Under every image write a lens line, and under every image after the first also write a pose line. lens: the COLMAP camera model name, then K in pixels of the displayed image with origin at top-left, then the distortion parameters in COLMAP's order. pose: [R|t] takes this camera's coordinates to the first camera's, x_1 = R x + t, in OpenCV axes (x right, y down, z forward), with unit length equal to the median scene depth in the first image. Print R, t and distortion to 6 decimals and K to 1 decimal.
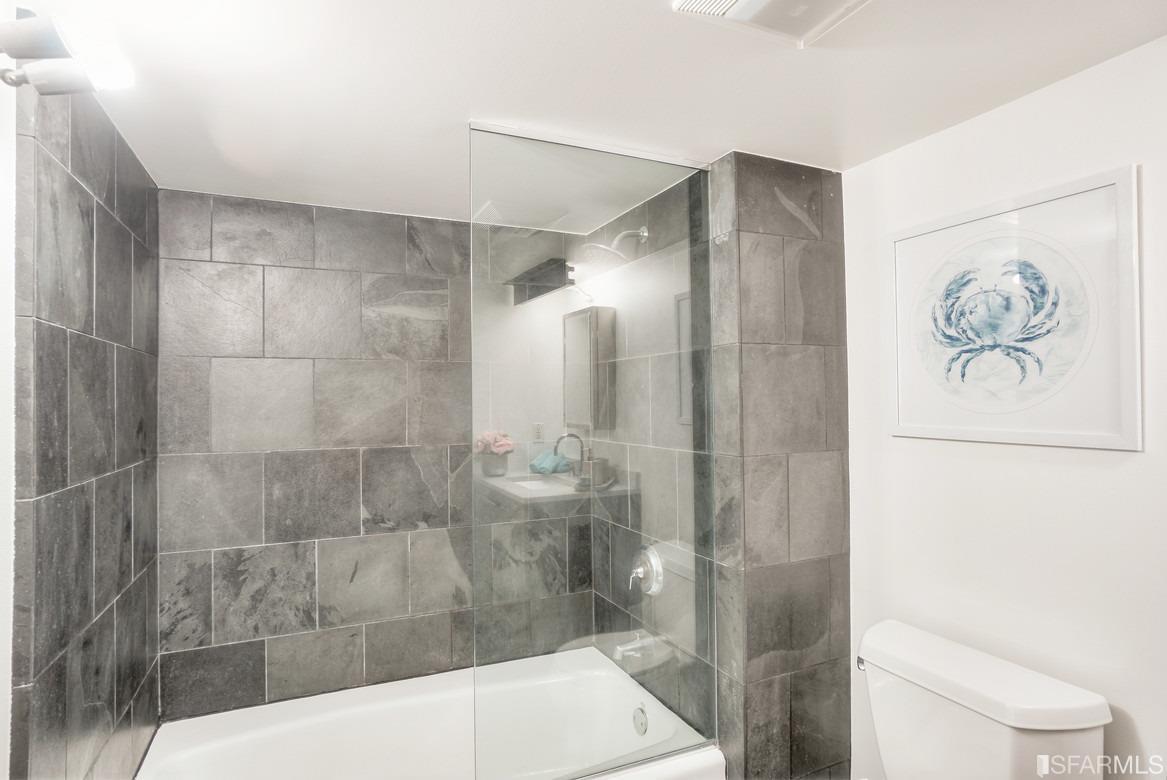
lens RADIAL K [[608.5, 0, 581.6], [0, 608.5, 389.2], [0, 0, 1]] dist [-0.040446, 0.024098]
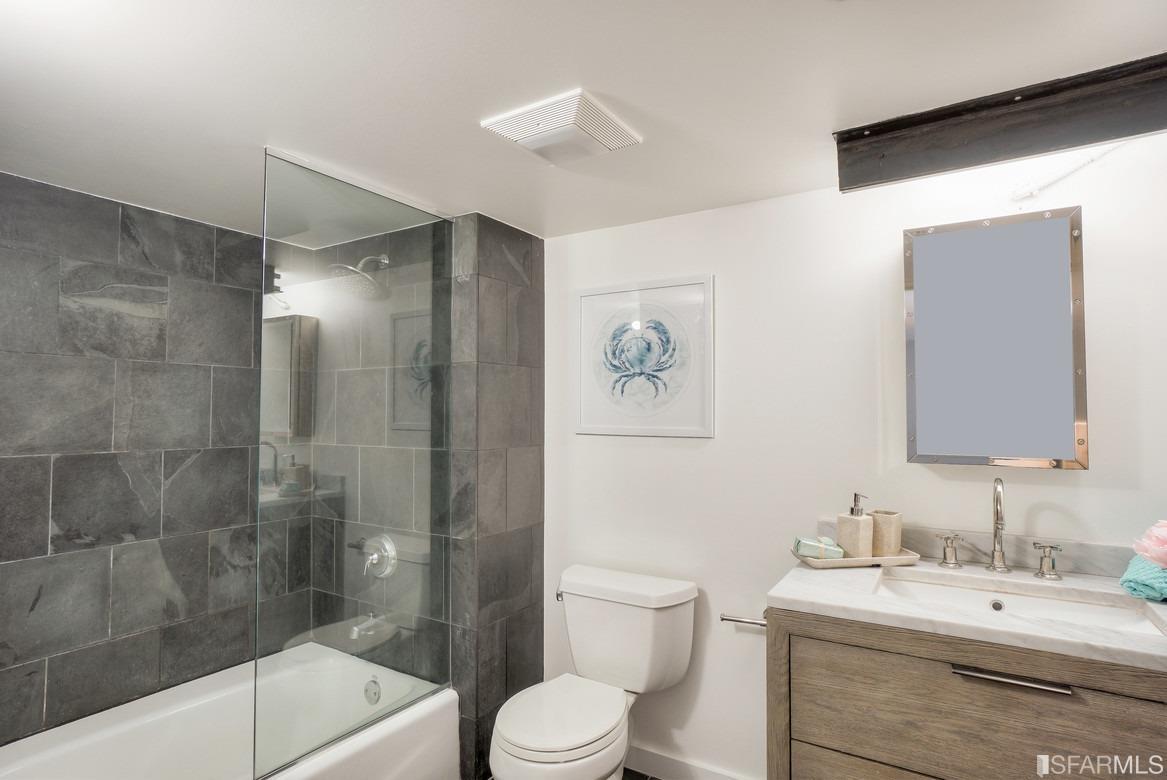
lens RADIAL K [[608.5, 0, 576.5], [0, 608.5, 386.5], [0, 0, 1]] dist [-0.040446, 0.024098]
pose [[0.838219, 0.034203, 0.544260, -0.213196], [-0.019533, 0.999274, -0.032714, 0.011308], [-0.544984, 0.016790, 0.838278, -0.156475]]
